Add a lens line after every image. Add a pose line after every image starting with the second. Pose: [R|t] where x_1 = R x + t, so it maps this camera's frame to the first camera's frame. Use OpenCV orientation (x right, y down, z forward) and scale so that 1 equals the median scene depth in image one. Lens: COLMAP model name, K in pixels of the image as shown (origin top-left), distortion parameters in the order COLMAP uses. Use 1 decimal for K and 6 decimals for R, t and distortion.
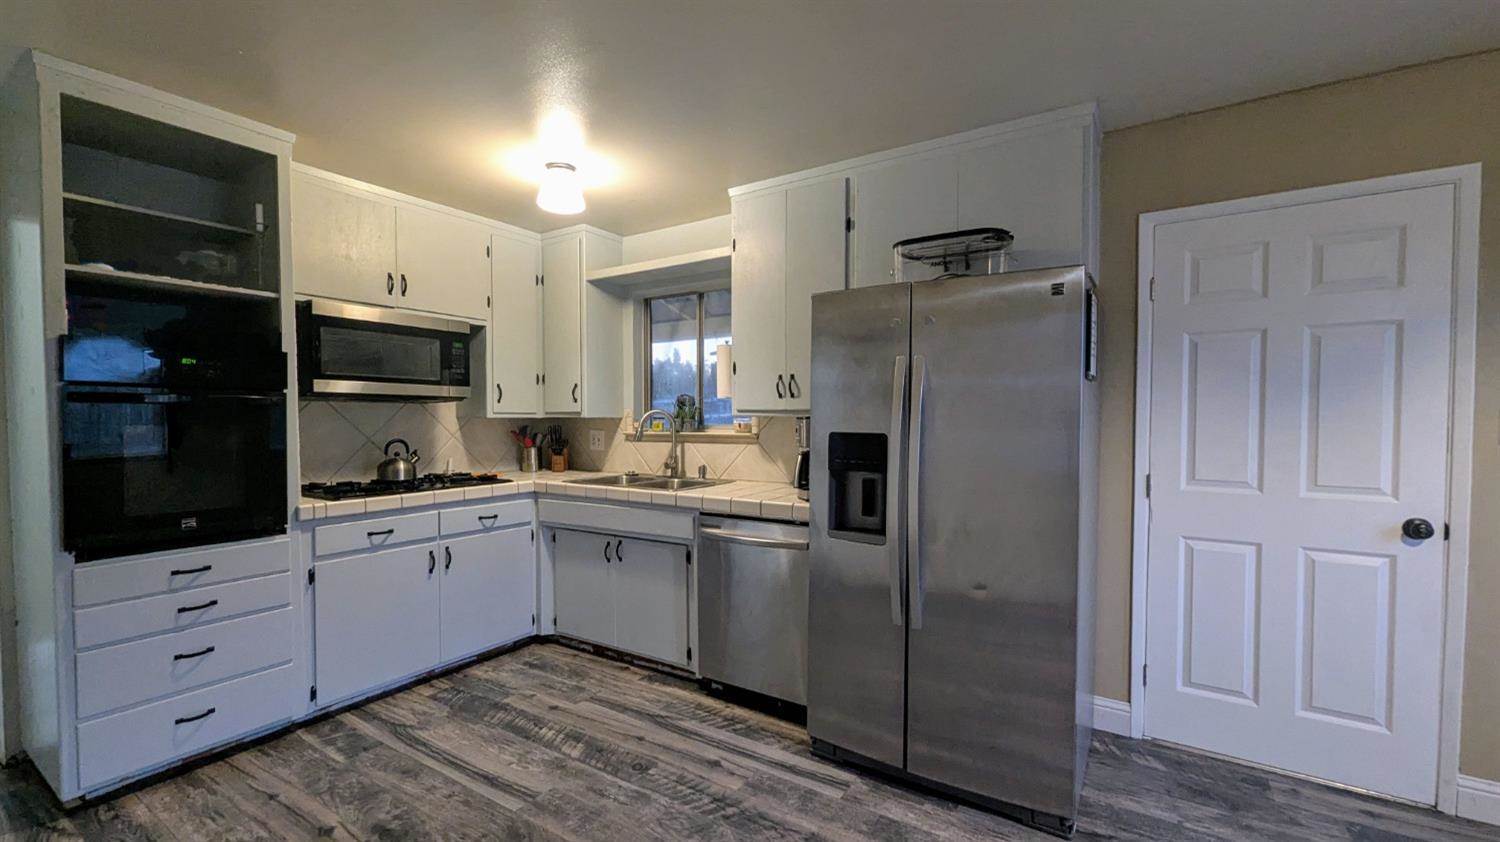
lens RADIAL K [[619.7, 0, 763.5], [0, 619.7, 433.1], [0, 0, 1]] dist [-0.000821, 0.000967]
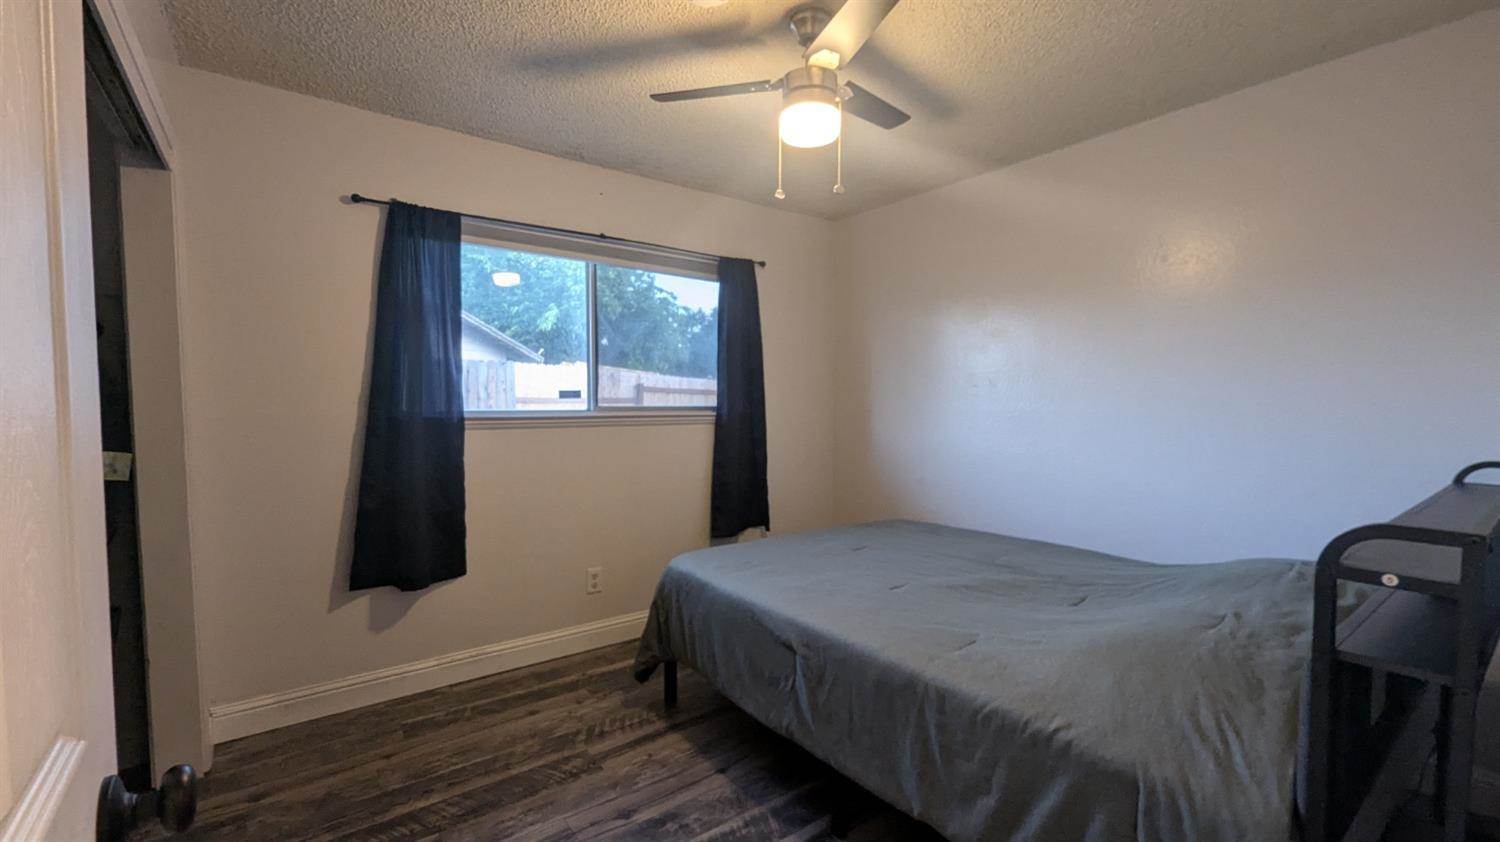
lens RADIAL K [[619.7, 0, 747.9], [0, 619.7, 422.1], [0, 0, 1]] dist [-0.000821, 0.000967]
pose [[-0.356674, 0.040189, -0.933364, 0.640025], [-0.034749, 0.997812, 0.056243, -0.036609], [0.933583, 0.052494, -0.354497, 1.404096]]
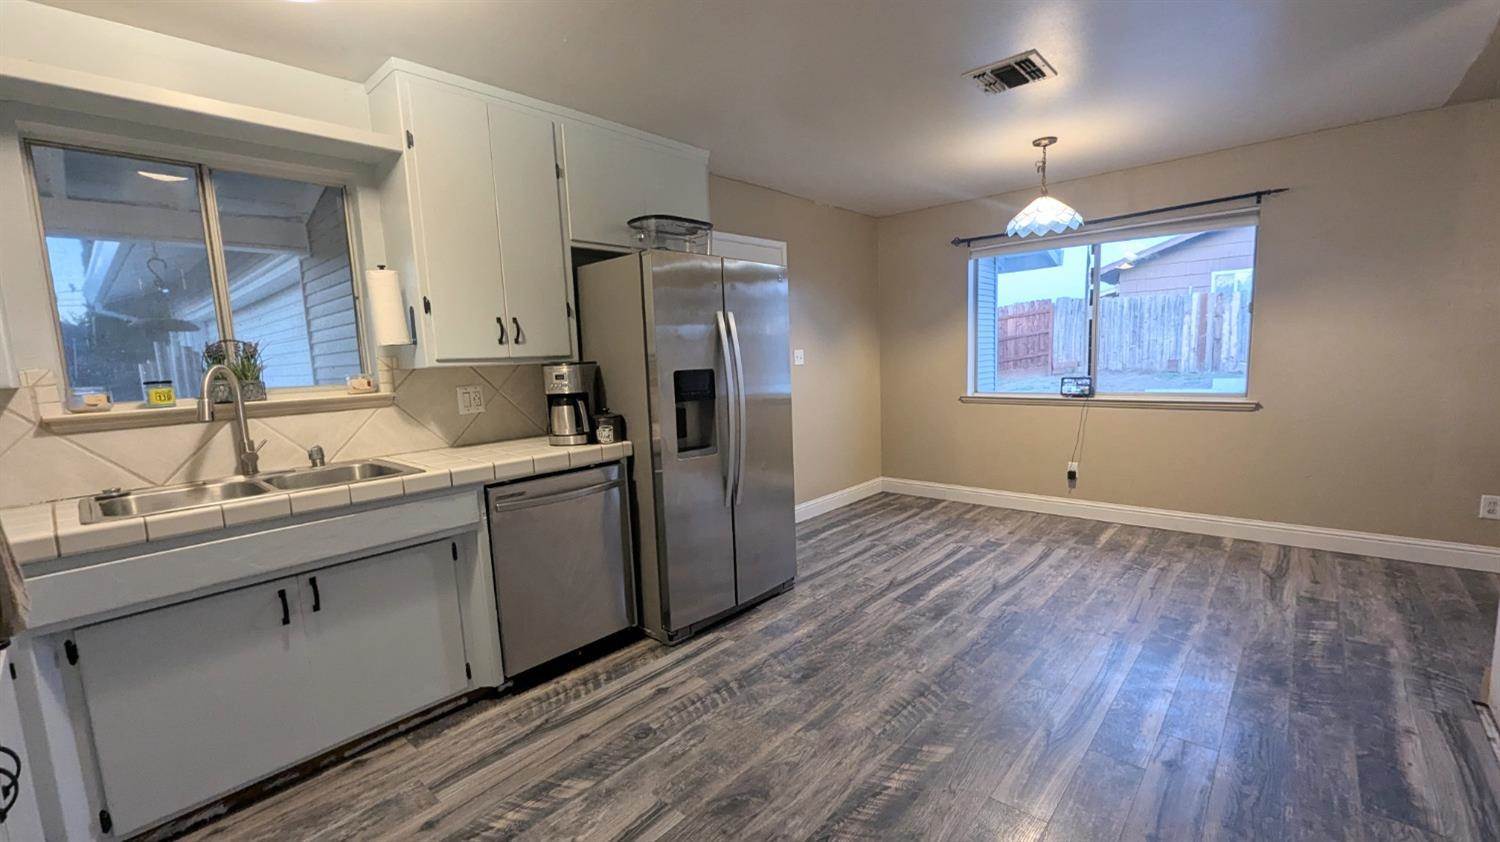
lens RADIAL K [[619.7, 0, 749.0], [0, 619.7, 428.6], [0, 0, 1]] dist [-0.000821, 0.000967]
pose [[0.172235, -0.121656, 0.977515, -0.846102], [0.070512, 0.991321, 0.110950, -0.010746], [-0.982529, 0.049817, 0.179318, 0.531883]]
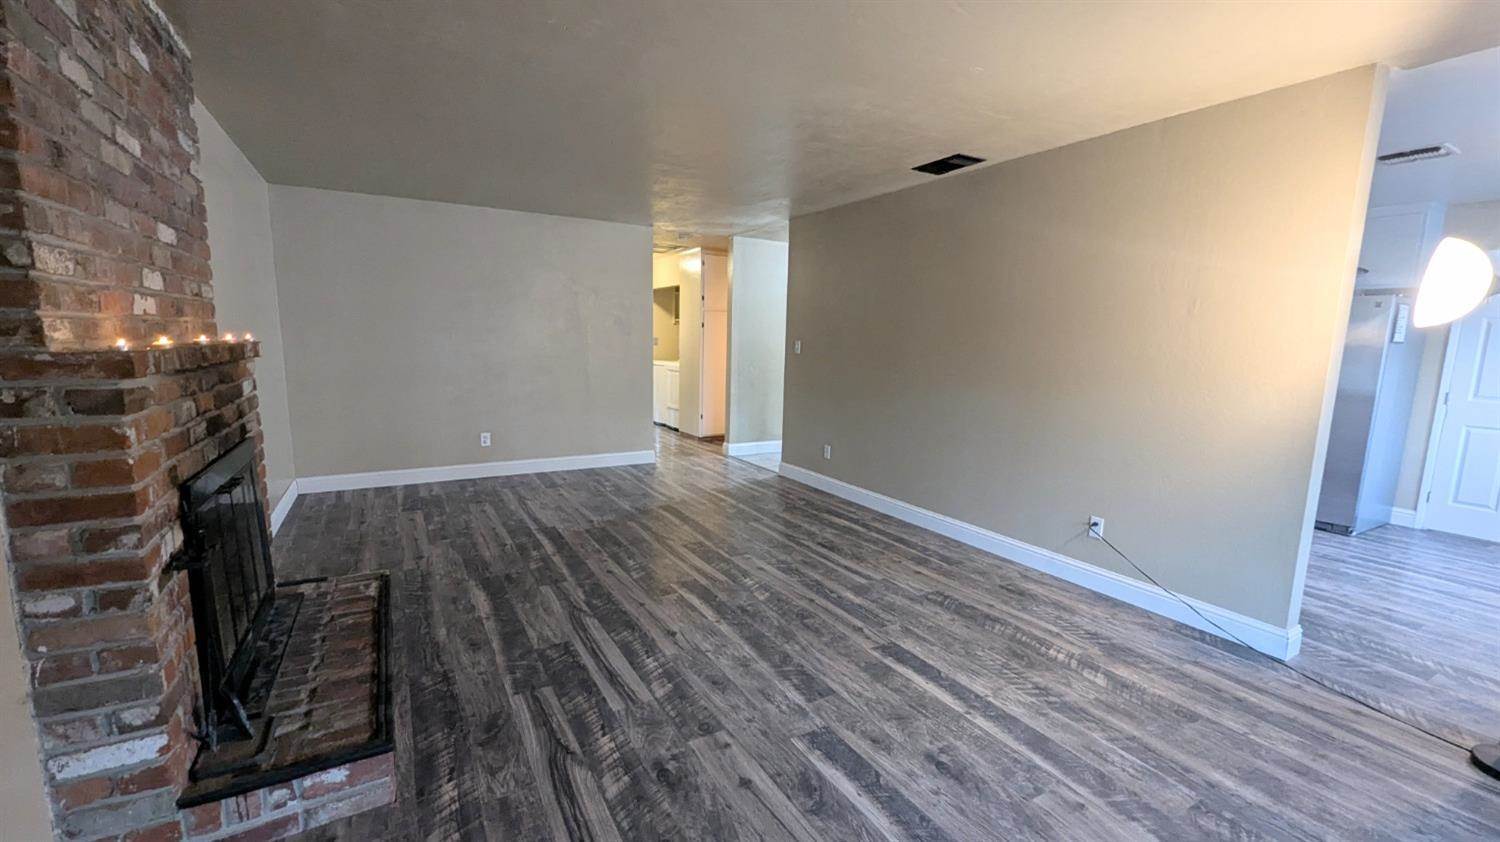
lens RADIAL K [[619.7, 0, 753.0], [0, 619.7, 432.0], [0, 0, 1]] dist [-0.000821, 0.000967]
pose [[0.883359, 0.088879, -0.460192, -0.322216], [-0.036991, 0.992014, 0.120585, 0.037961], [0.467235, -0.089497, 0.879592, -1.444976]]
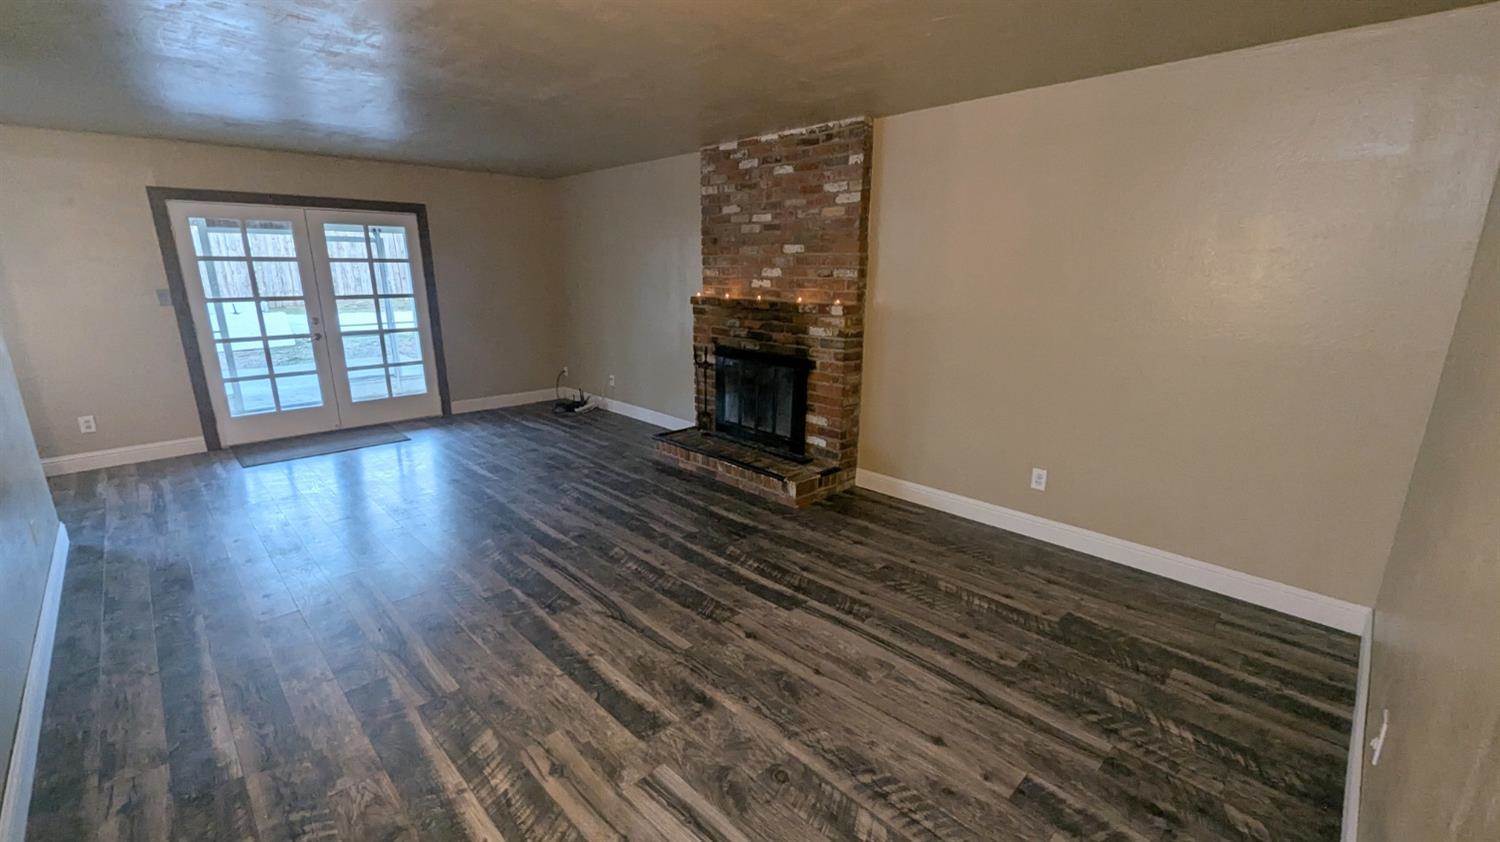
lens RADIAL K [[619.7, 0, 752.4], [0, 619.7, 430.0], [0, 0, 1]] dist [-0.000821, 0.000967]
pose [[-0.973328, -0.062359, 0.220780, -1.601552], [0.003592, 0.958090, 0.286446, -0.093259], [-0.229389, 0.279599, -0.932312, 0.542707]]
